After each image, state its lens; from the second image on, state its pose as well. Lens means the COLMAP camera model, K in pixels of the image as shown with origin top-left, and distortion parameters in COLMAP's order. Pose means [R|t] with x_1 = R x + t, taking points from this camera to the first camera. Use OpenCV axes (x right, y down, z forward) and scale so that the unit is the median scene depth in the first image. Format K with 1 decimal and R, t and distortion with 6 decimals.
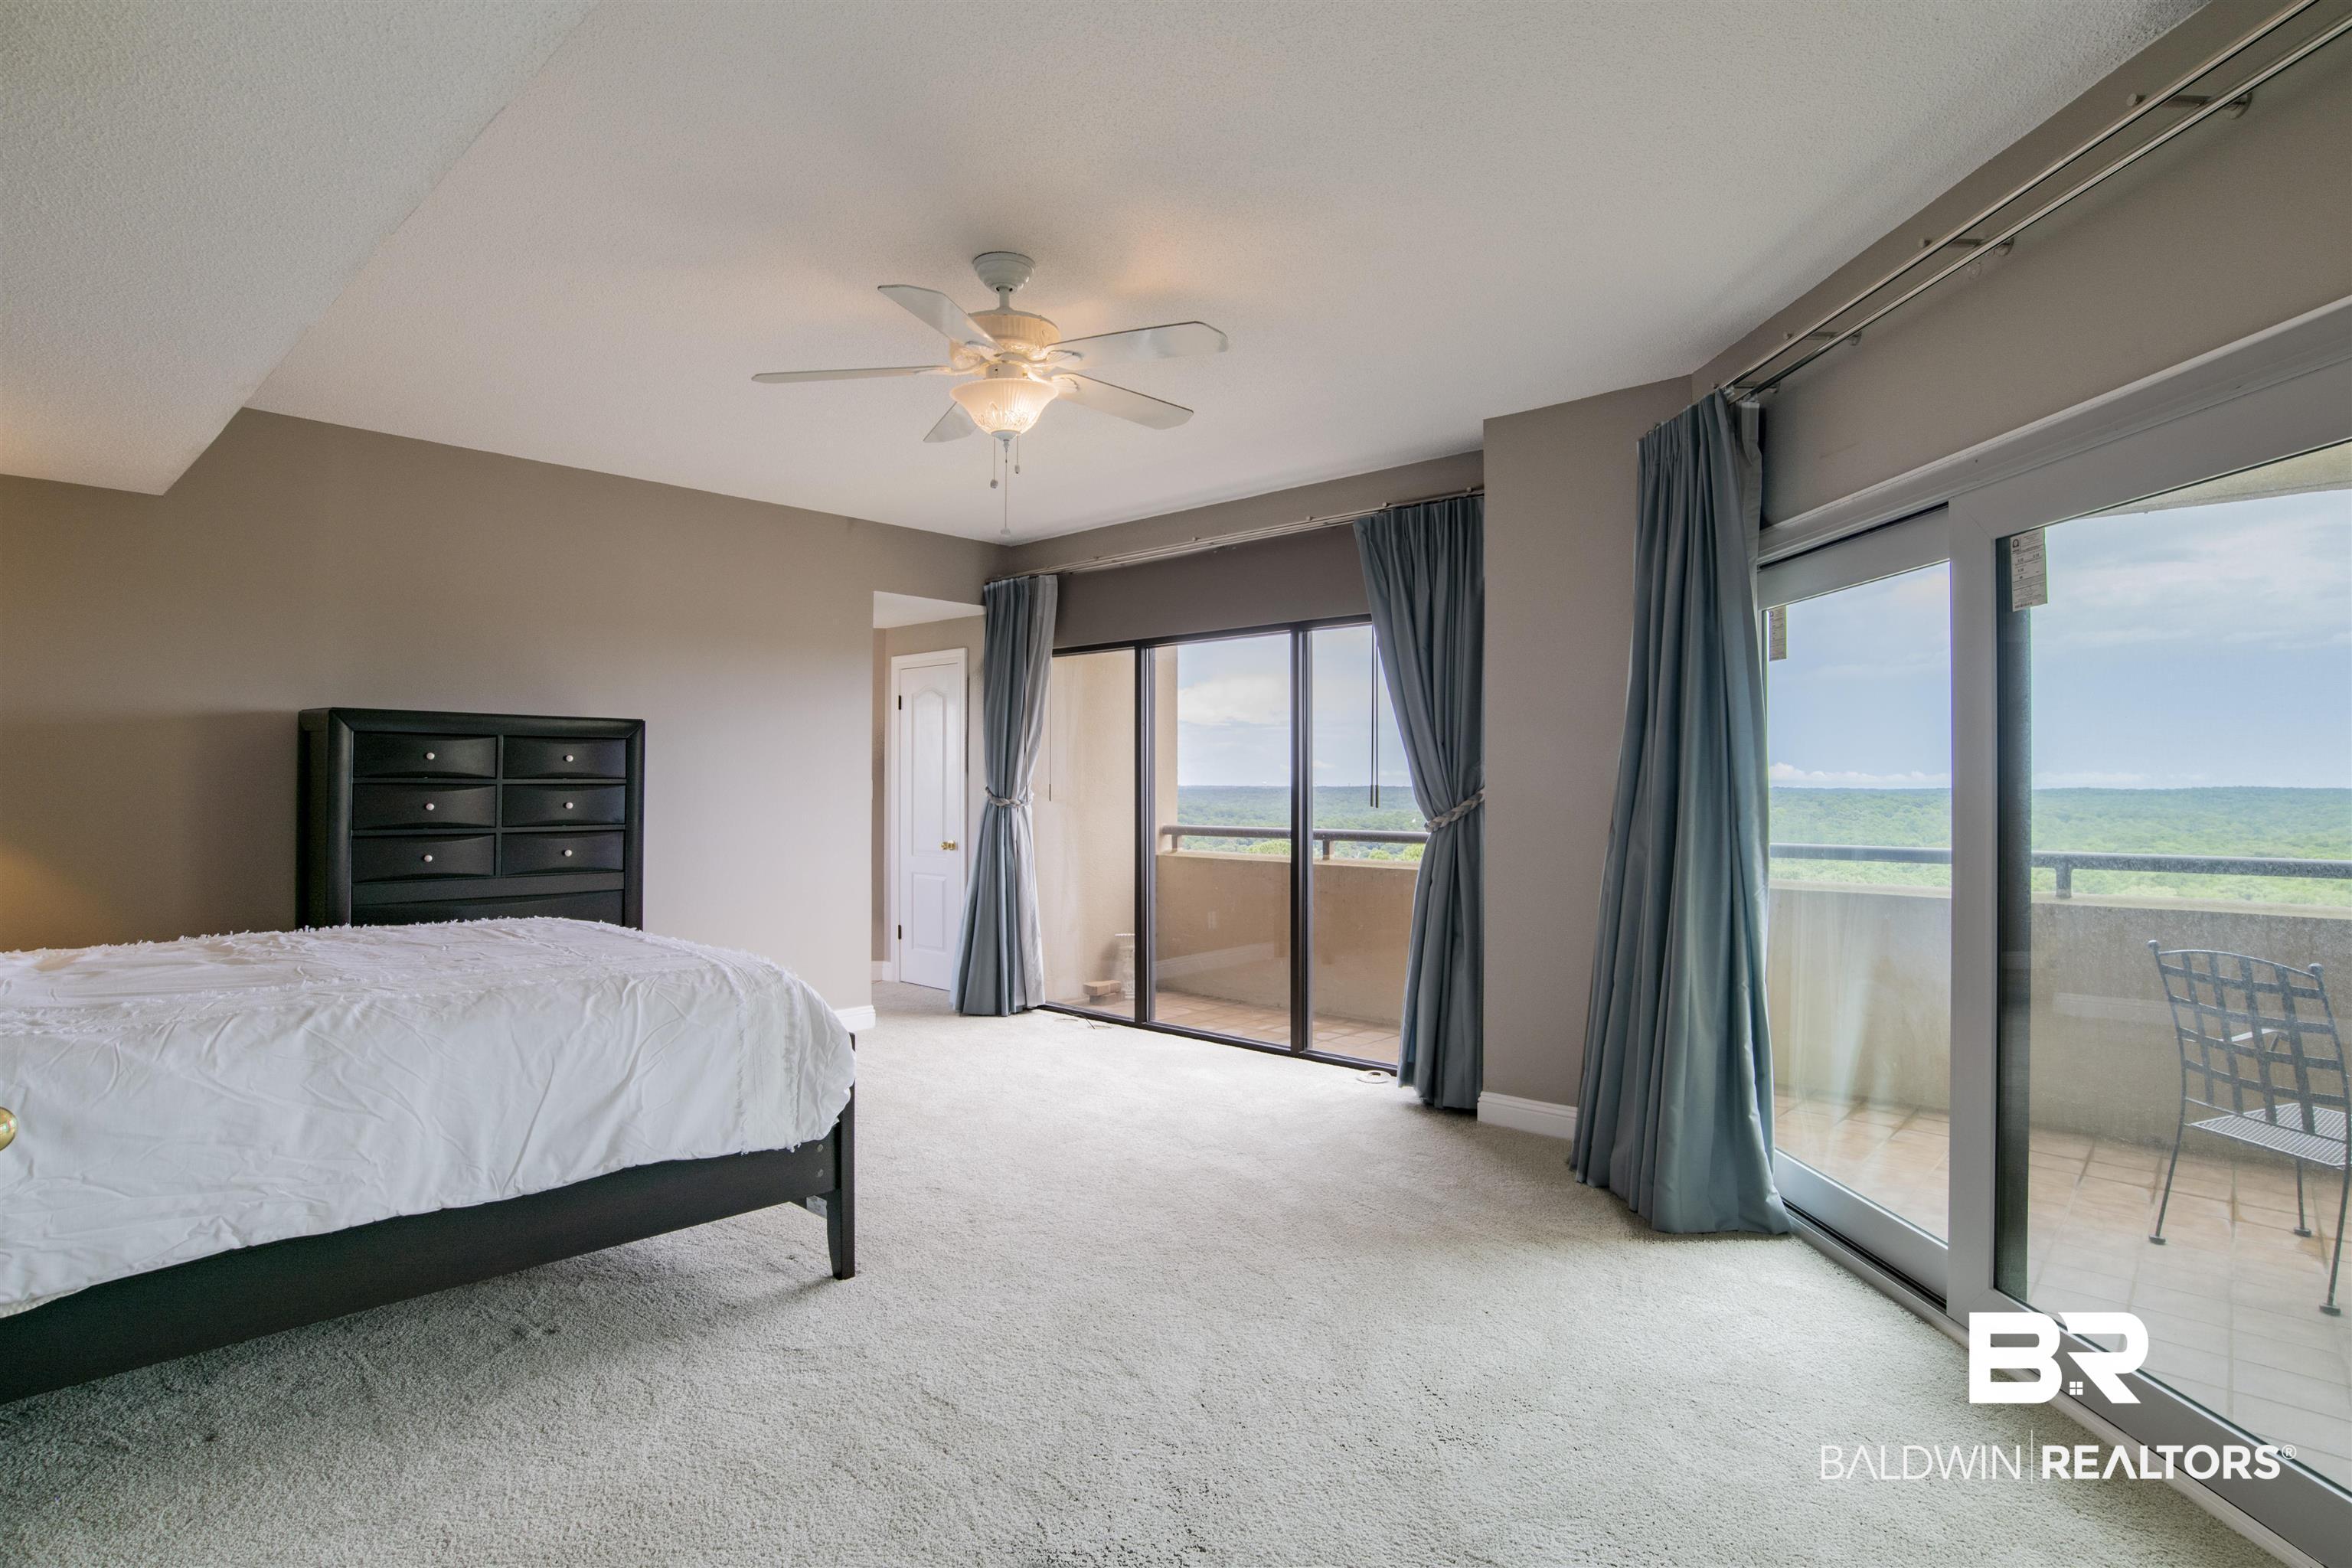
lens RADIAL K [[1220.2, 0, 1196.0], [0, 1220.2, 769.6], [0, 0, 1]] dist [-0.068689, 0.026250]
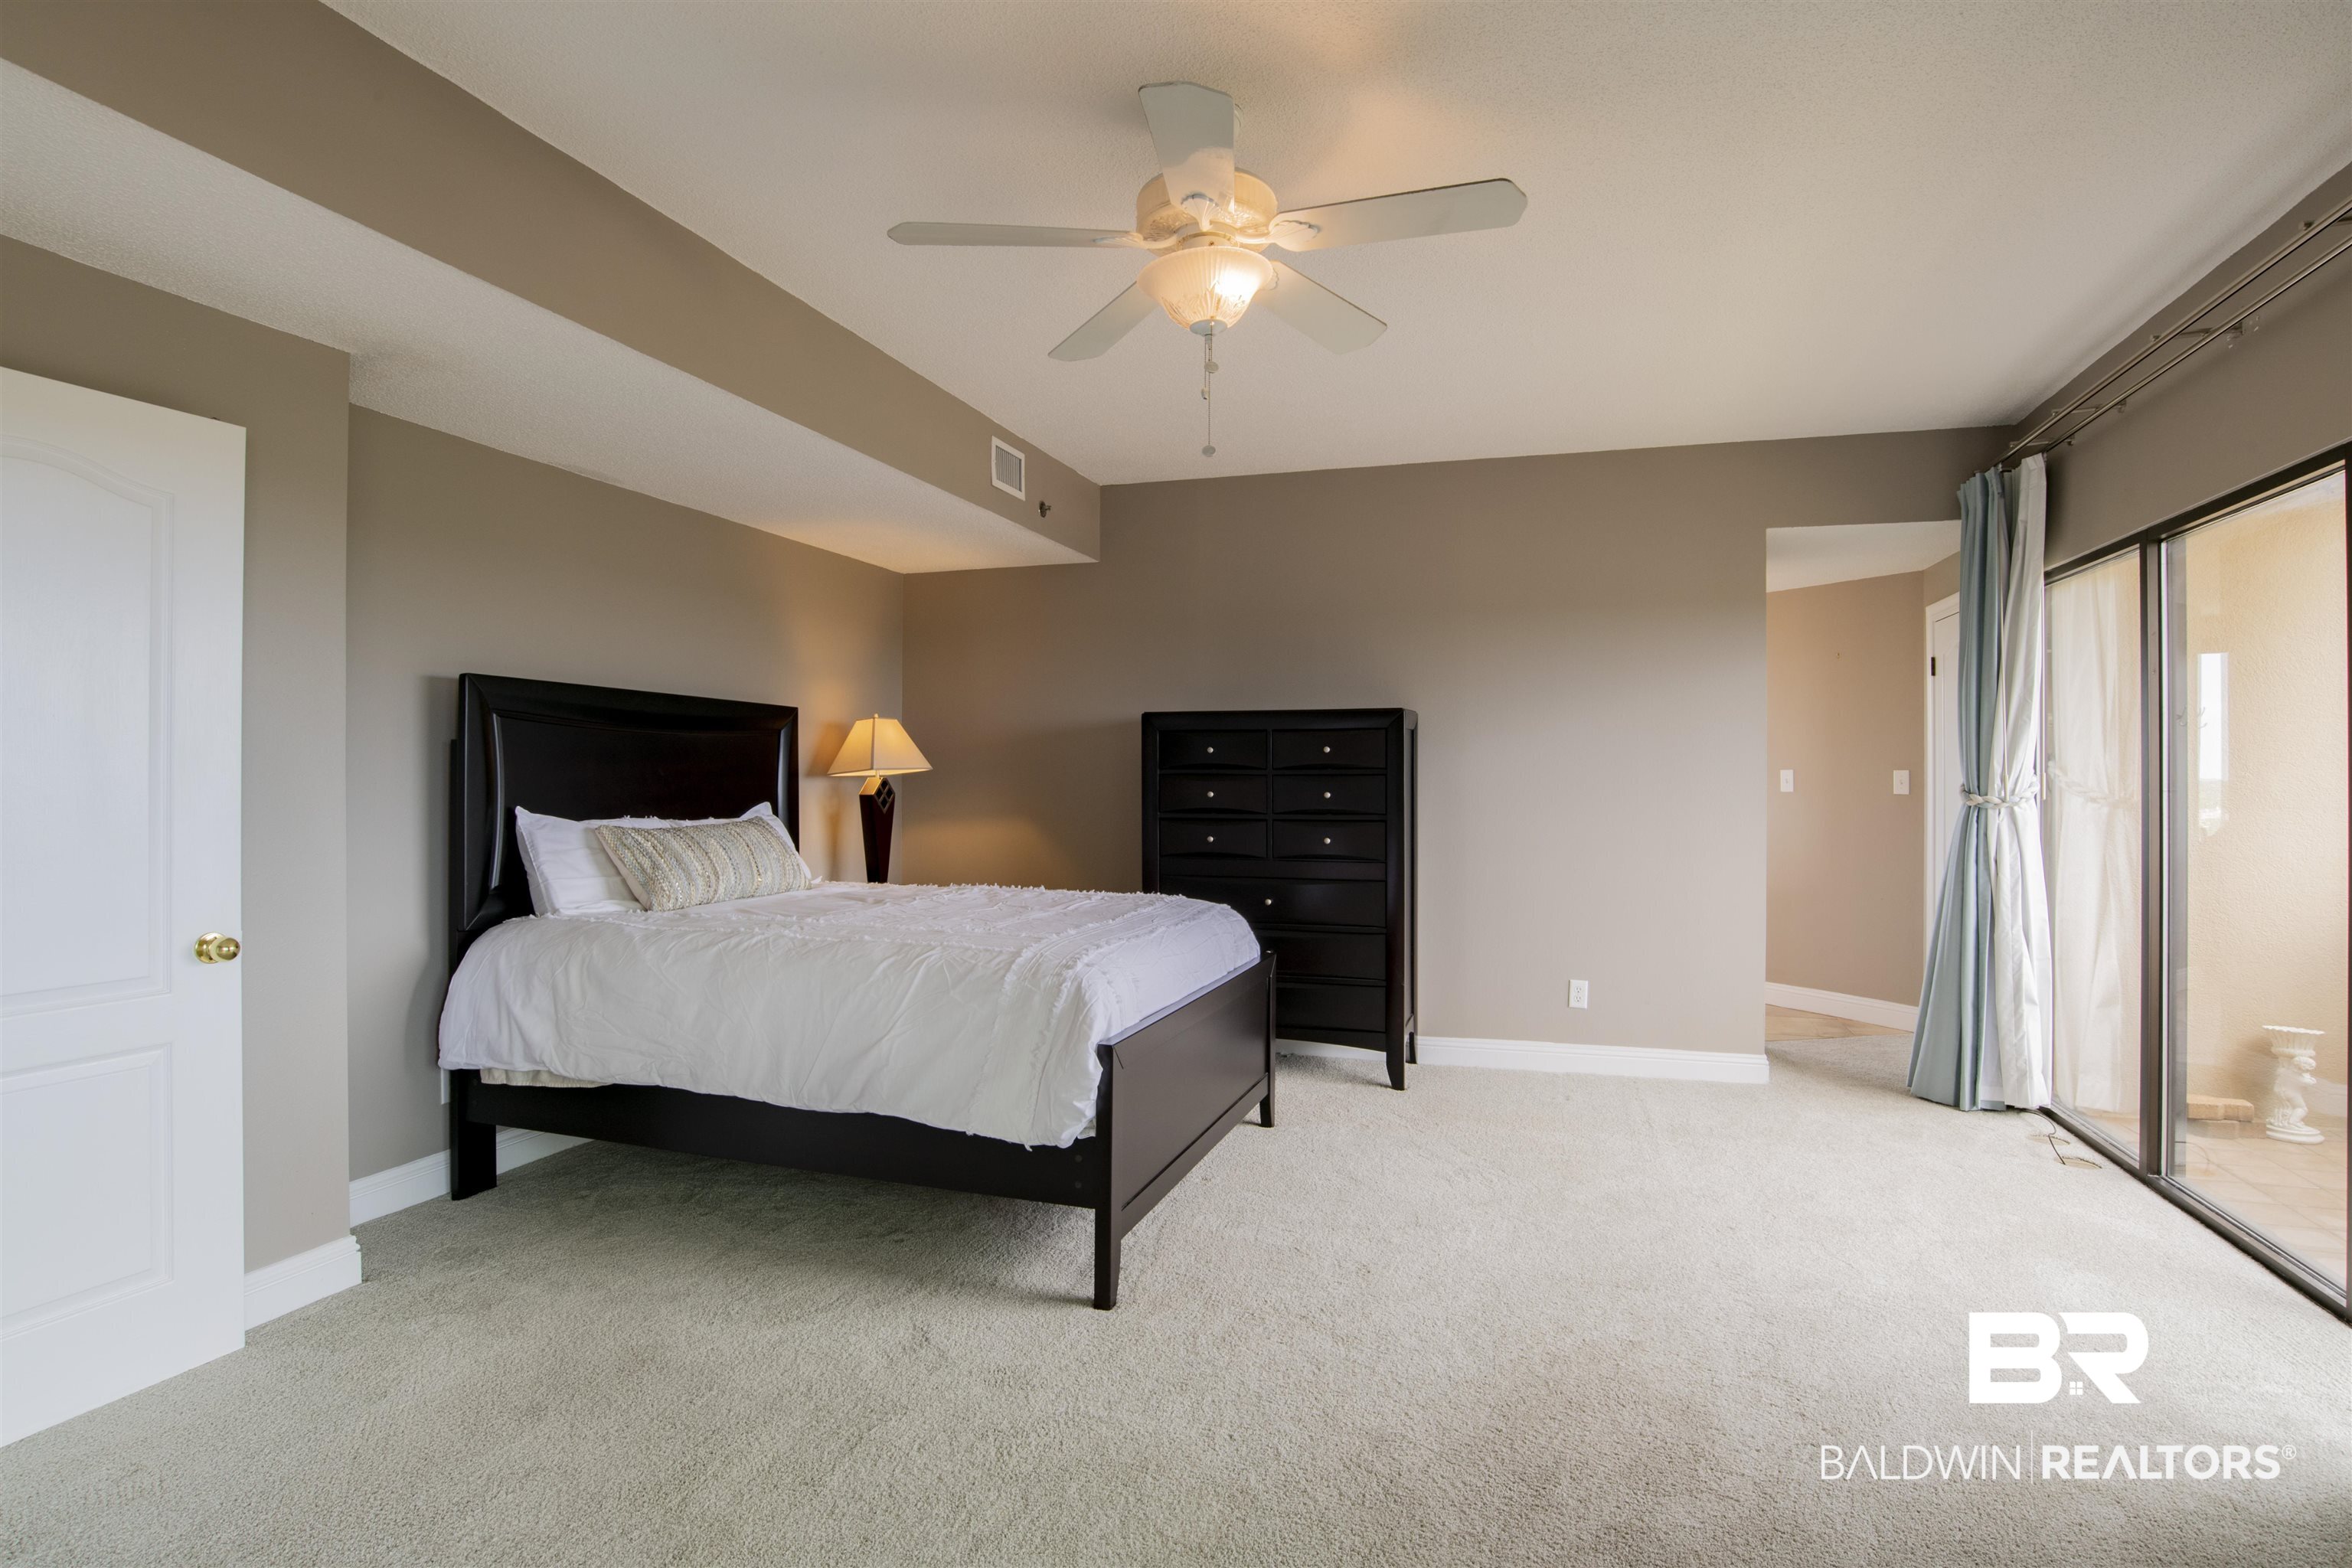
lens RADIAL K [[1220.2, 0, 1196.0], [0, 1220.2, 769.6], [0, 0, 1]] dist [-0.068689, 0.026250]
pose [[0.414262, -0.007569, -0.910126, 0.388701], [0.010139, 0.999942, -0.003702, 0.010455], [0.910101, -0.007694, 0.414315, 0.462704]]
